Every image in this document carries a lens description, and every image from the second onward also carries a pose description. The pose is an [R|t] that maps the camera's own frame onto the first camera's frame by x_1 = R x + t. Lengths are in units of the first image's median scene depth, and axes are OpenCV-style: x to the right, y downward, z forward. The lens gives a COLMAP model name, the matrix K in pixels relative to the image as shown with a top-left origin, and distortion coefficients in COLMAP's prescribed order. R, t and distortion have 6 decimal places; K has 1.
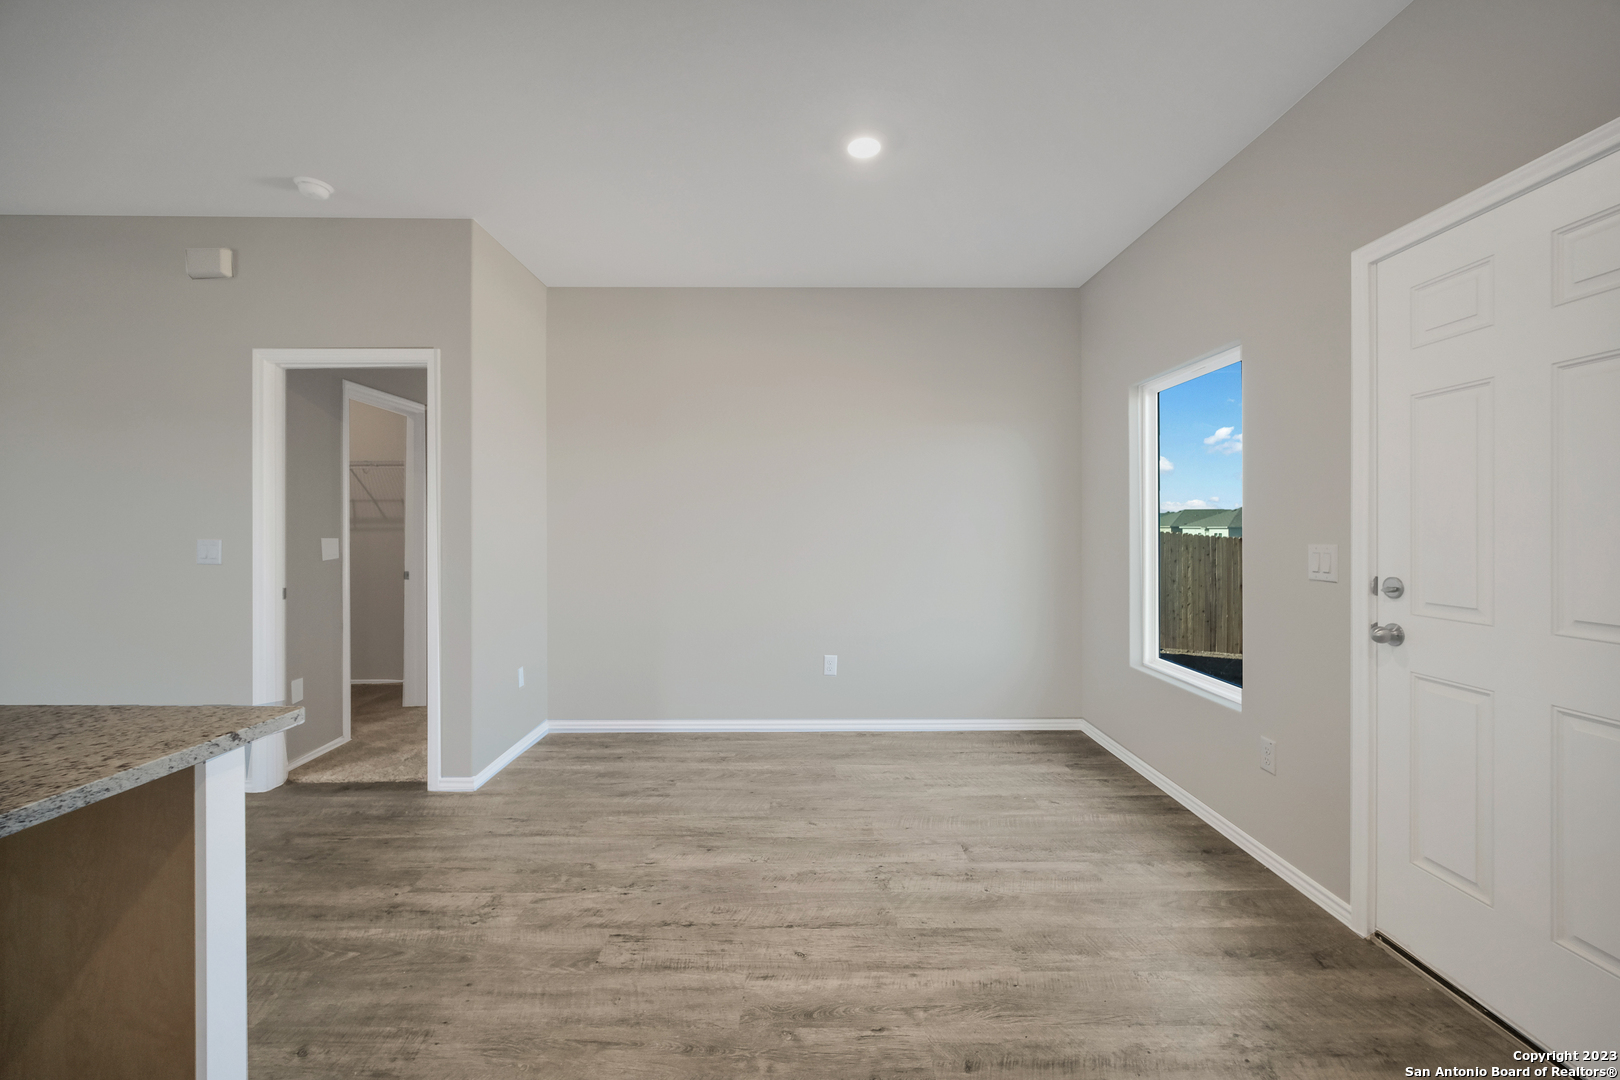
lens RADIAL K [[649.4, 0, 807.9], [0, 649.4, 528.4], [0, 0, 1]] dist [-0.000931, -0.000090]
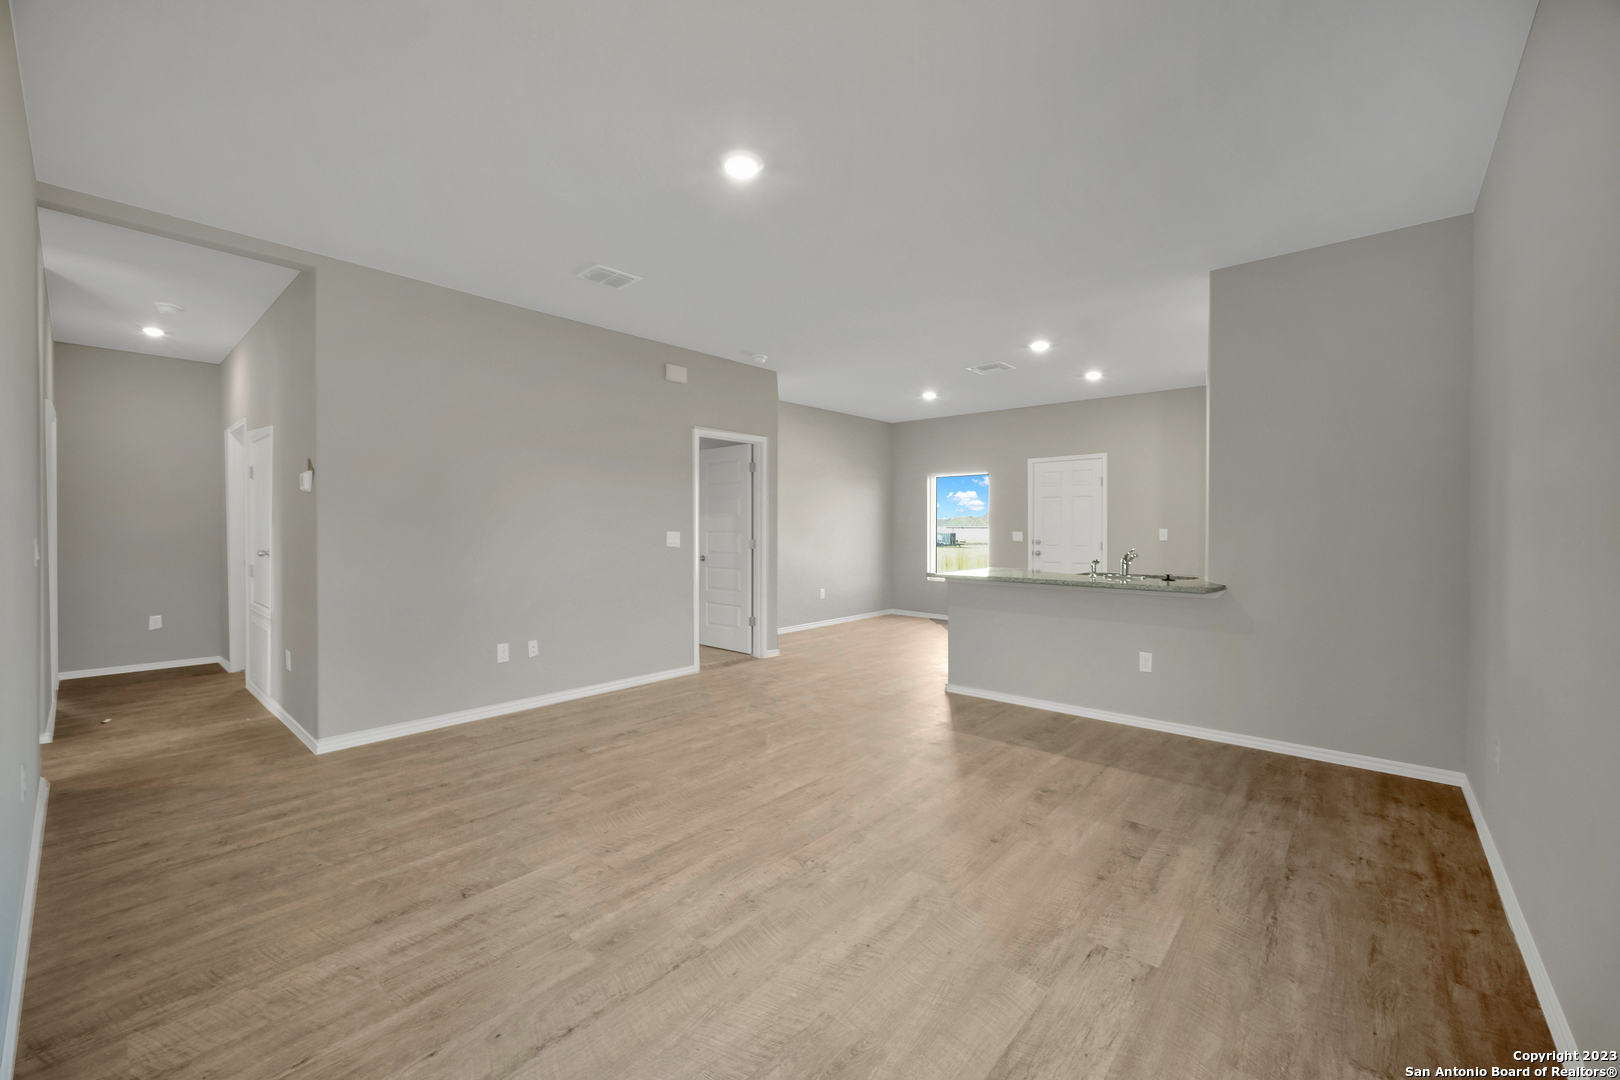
lens RADIAL K [[641.6, 0, 810.0], [0, 641.6, 540.0], [0, 0, 1]] dist [-0.000886, -0.000049]
pose [[0.668571, -0.007607, 0.743610, -3.210298], [-0.000944, 0.999938, 0.011078, 0.032705], [-0.743648, -0.008108, 0.668522, -0.690727]]
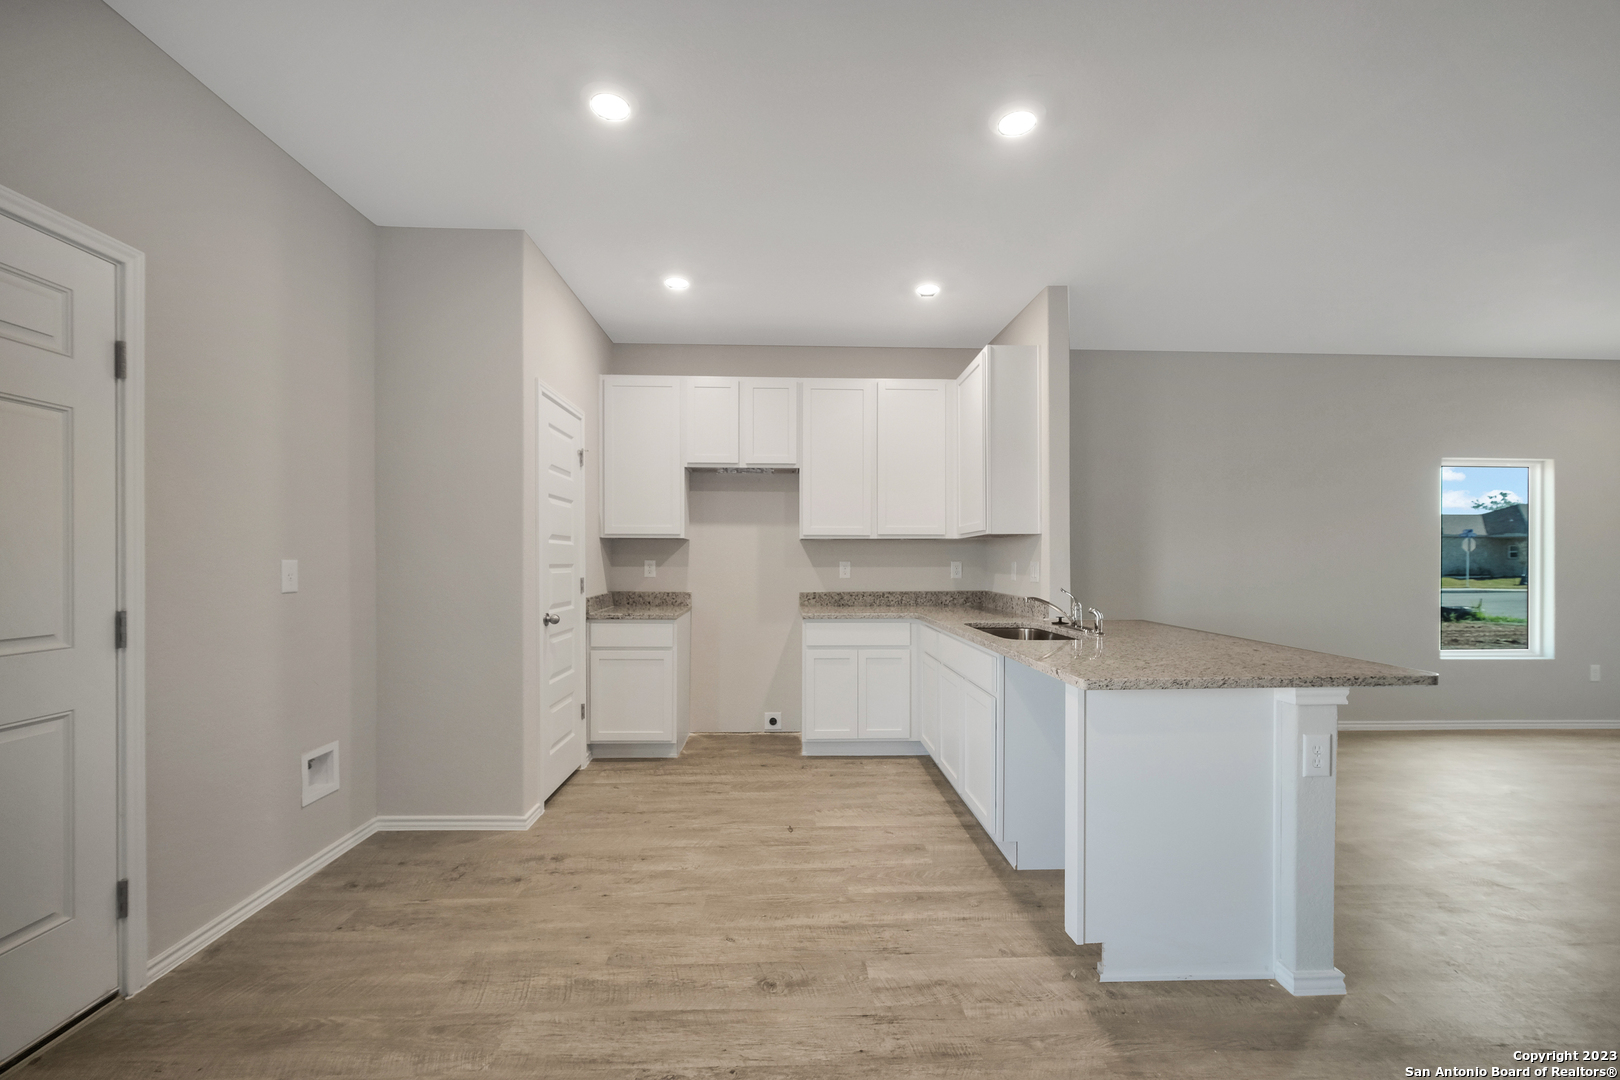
lens RADIAL K [[650.8, 0, 810.6], [0, 650.8, 557.0], [0, 0, 1]] dist [-0.000756, -0.000142]
pose [[-0.999410, 0.002028, -0.034286, -0.075773], [0.001986, 0.999997, 0.001265, 0.005489], [0.034289, 0.001196, -0.999411, 1.597393]]
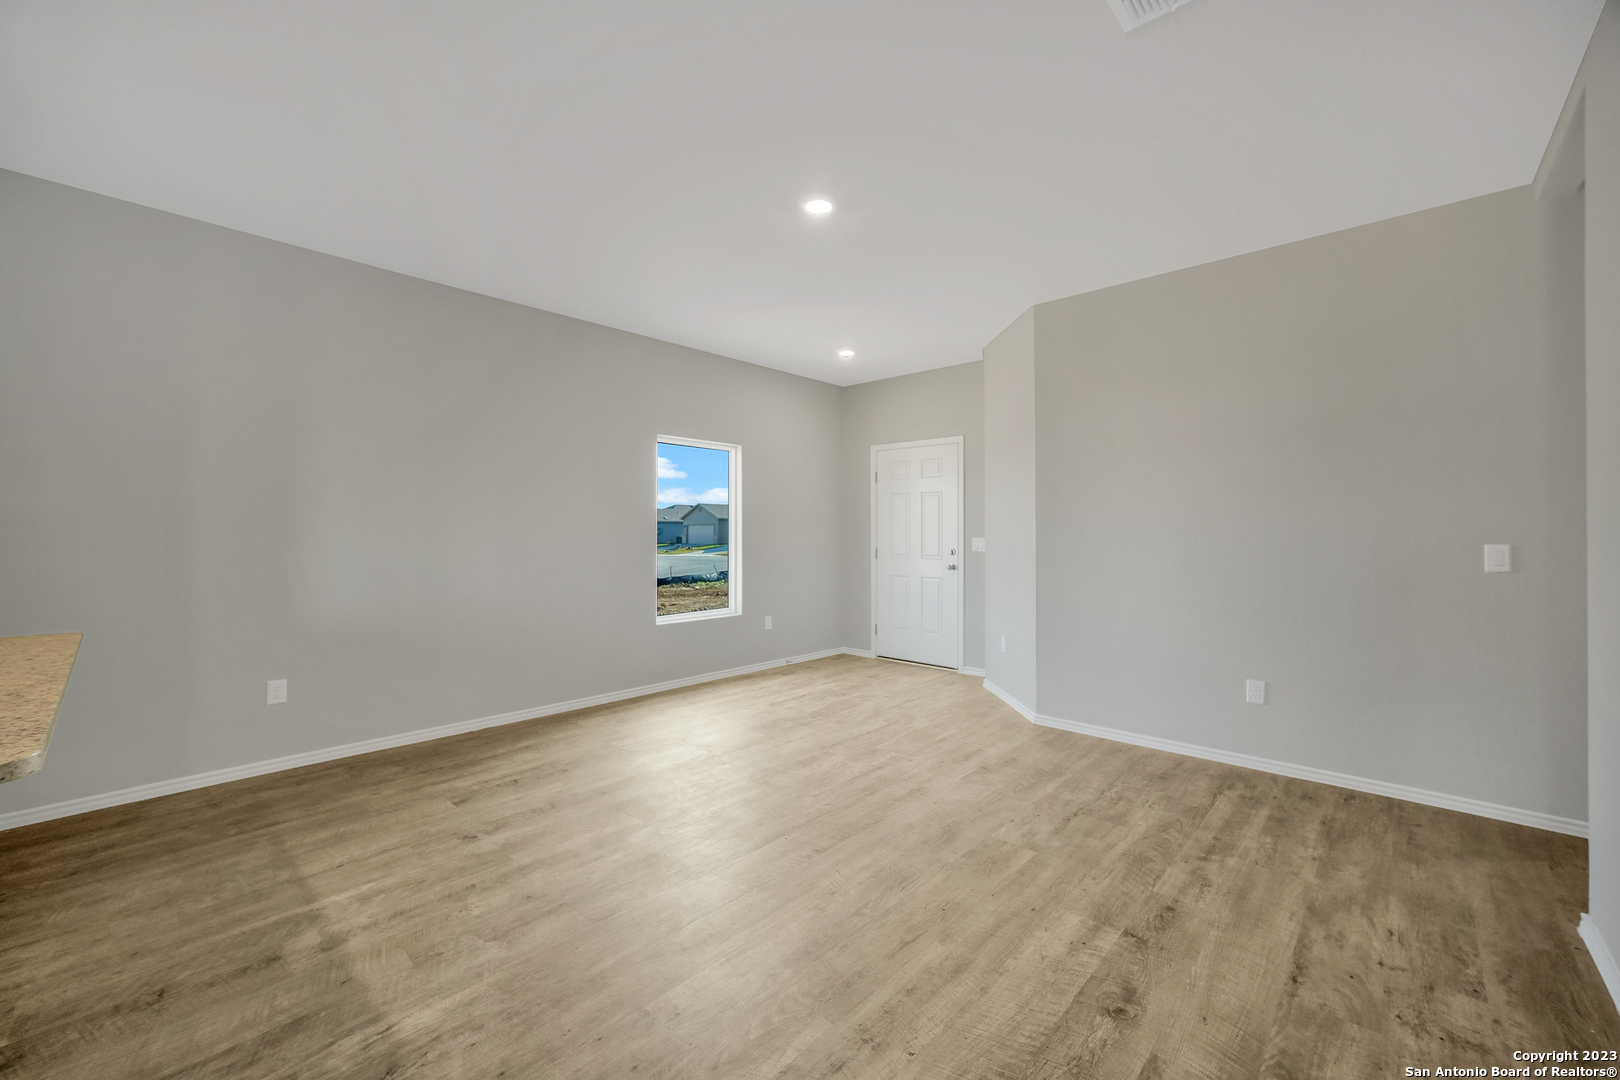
lens RADIAL K [[641.6, 0, 810.0], [0, 641.6, 540.0], [0, 0, 1]] dist [-0.000886, -0.000049]
pose [[-0.685097, 0.012898, -0.728337, -1.125598], [-0.001320, 0.999820, 0.018947, 0.008828], [0.728450, 0.013942, -0.684957, 1.411248]]
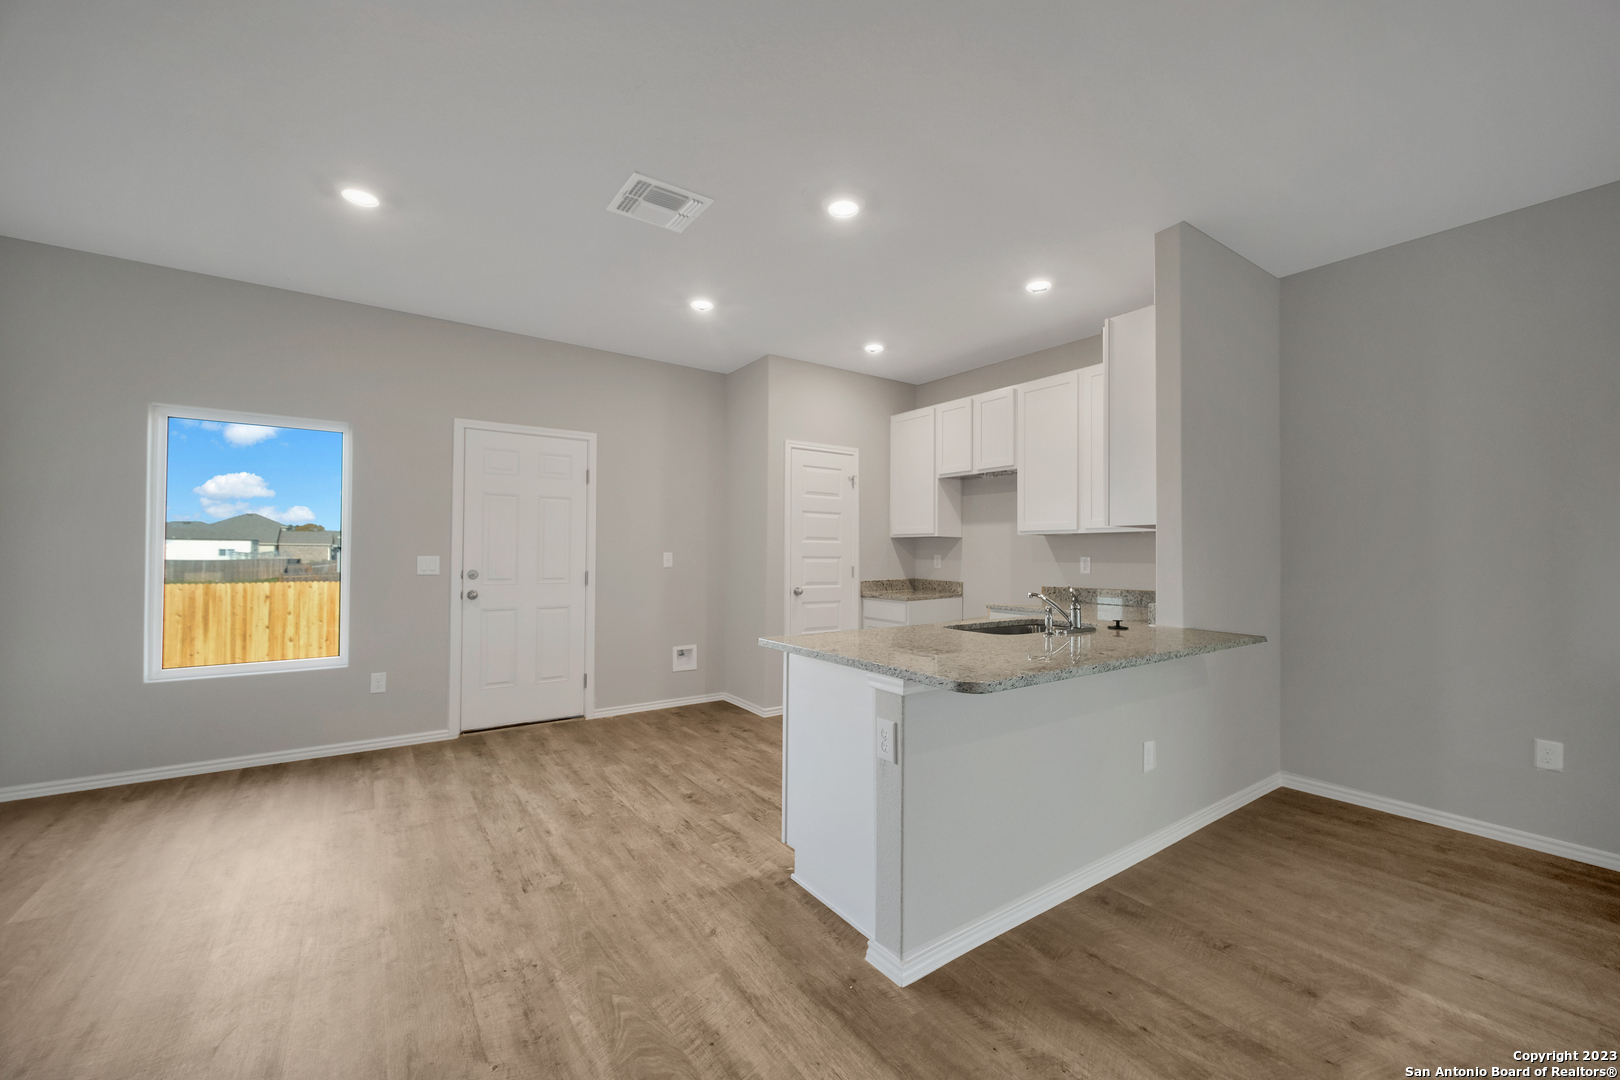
lens RADIAL K [[641.6, 0, 810.0], [0, 641.6, 540.0], [0, 0, 1]] dist [-0.000886, -0.000049]
pose [[-0.569855, 0.016859, 0.821572, -1.644672], [-0.001355, 0.999769, -0.021456, 0.015992], [-0.821744, -0.013340, -0.569700, 1.317099]]
